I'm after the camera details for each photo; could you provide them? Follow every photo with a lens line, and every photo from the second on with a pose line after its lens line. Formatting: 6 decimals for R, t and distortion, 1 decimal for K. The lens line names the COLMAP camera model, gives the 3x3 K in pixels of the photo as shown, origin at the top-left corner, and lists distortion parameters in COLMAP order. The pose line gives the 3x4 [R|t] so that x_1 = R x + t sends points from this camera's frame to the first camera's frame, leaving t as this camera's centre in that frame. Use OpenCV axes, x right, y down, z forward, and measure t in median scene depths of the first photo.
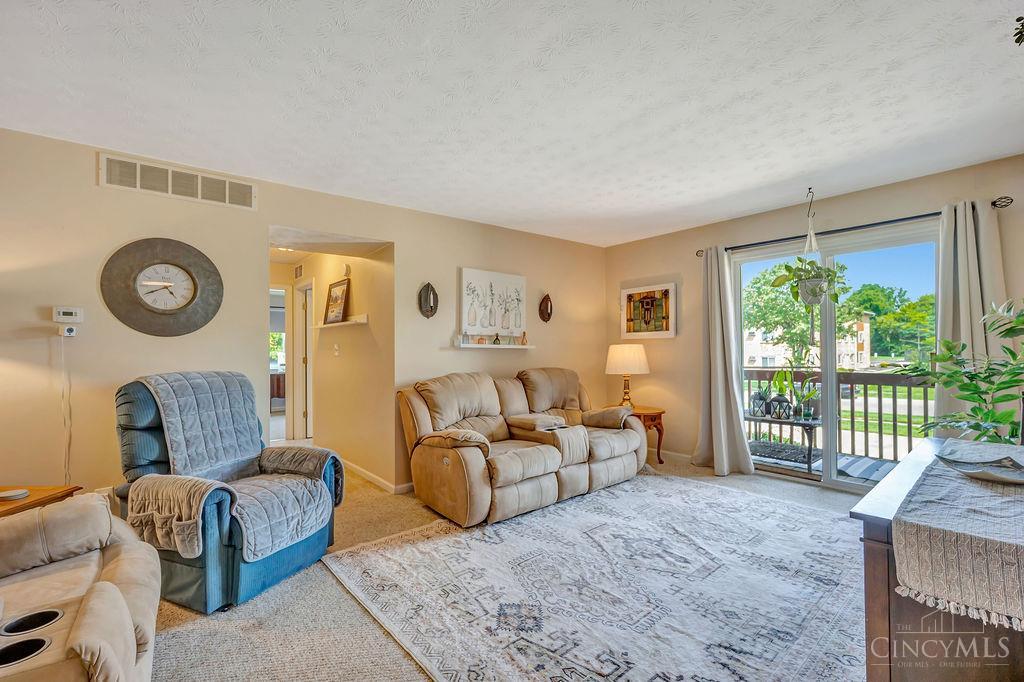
lens RADIAL K [[443.8, 0, 513.5], [0, 443.8, 348.5], [0, 0, 1]] dist [-0.004248, -0.000123]
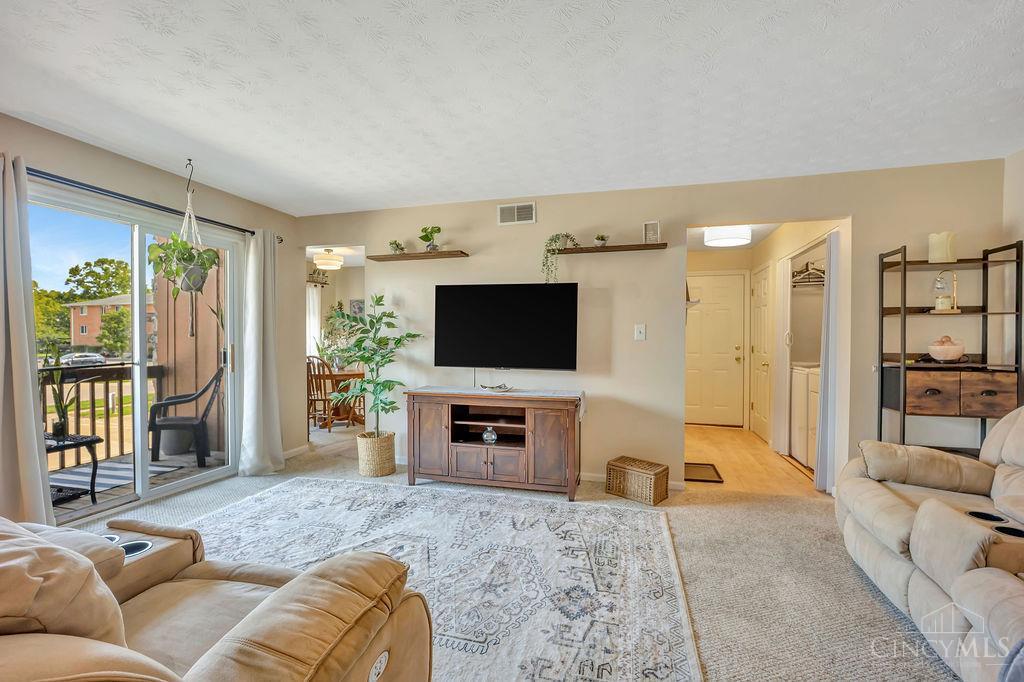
lens RADIAL K [[449.6, 0, 509.5], [0, 449.6, 343.6], [0, 0, 1]] dist [-0.011409, 0.000025]
pose [[-0.563350, 0.000352, 0.826218, -0.534434], [0.001965, 0.999998, 0.000914, 0.012125], [-0.826216, 0.002138, -0.563349, 1.218808]]
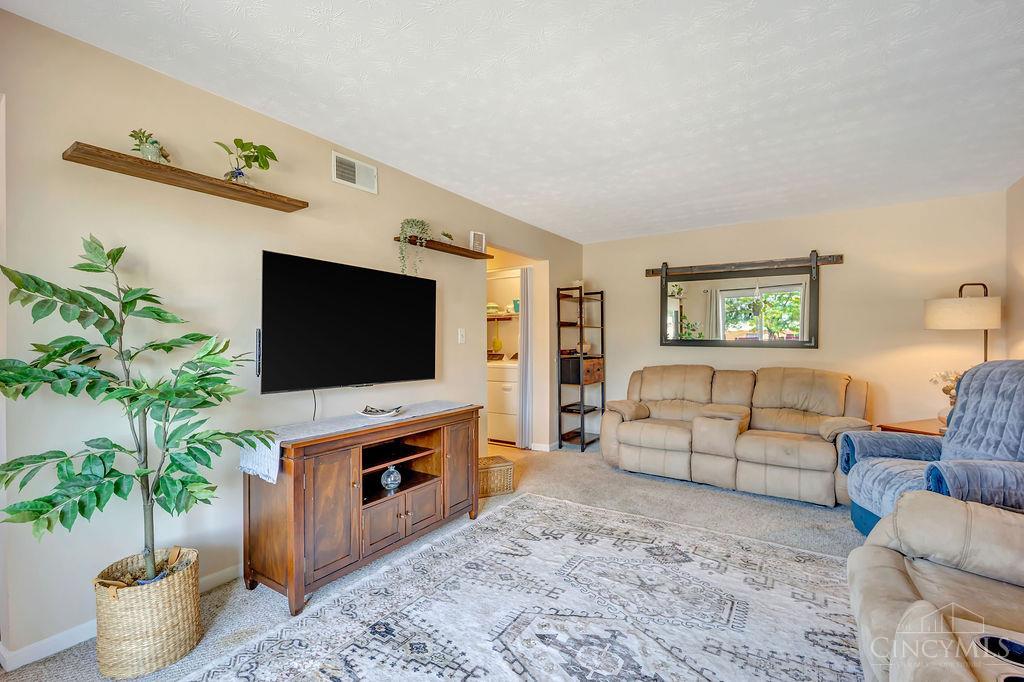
lens RADIAL K [[455.5, 0, 512.0], [0, 455.5, 341.0], [0, 0, 1]] dist [-0.014600, 0.000111]
pose [[-0.957705, 0.015190, -0.287352, 0.571197], [0.014783, 0.999884, 0.003588, -0.006569], [0.287373, -0.000812, -0.957818, 1.509575]]
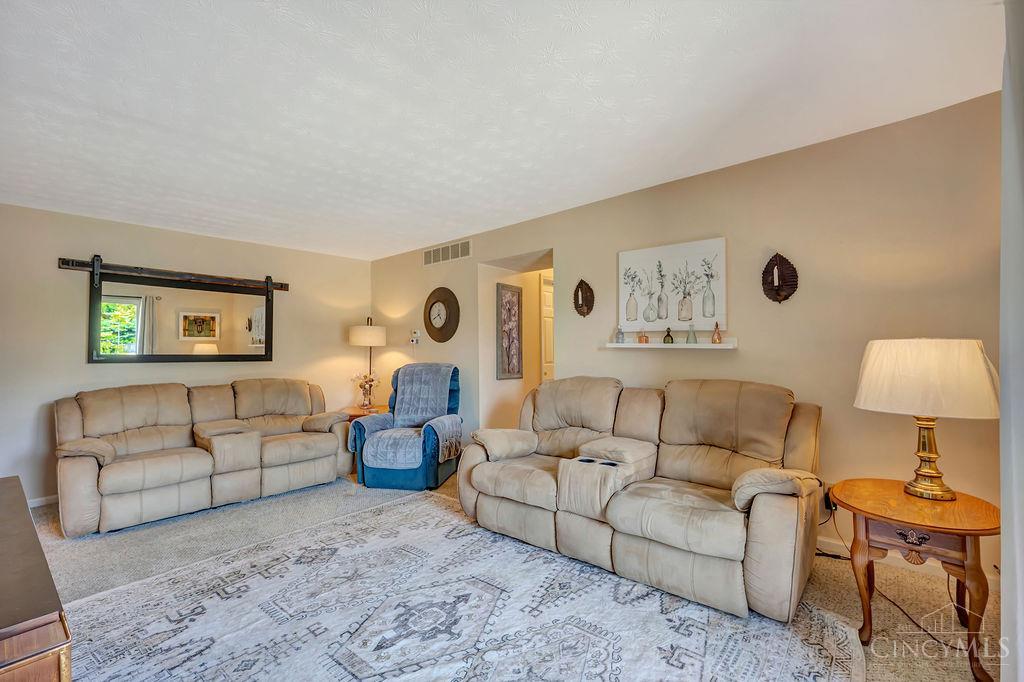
lens RADIAL K [[443.8, 0, 513.5], [0, 443.8, 348.5], [0, 0, 1]] dist [-0.004248, -0.000123]
pose [[0.172943, 0.005597, -0.984916, 1.017065], [0.010360, 0.999918, 0.007501, -0.012917], [0.984877, -0.011501, 0.172871, 0.975284]]
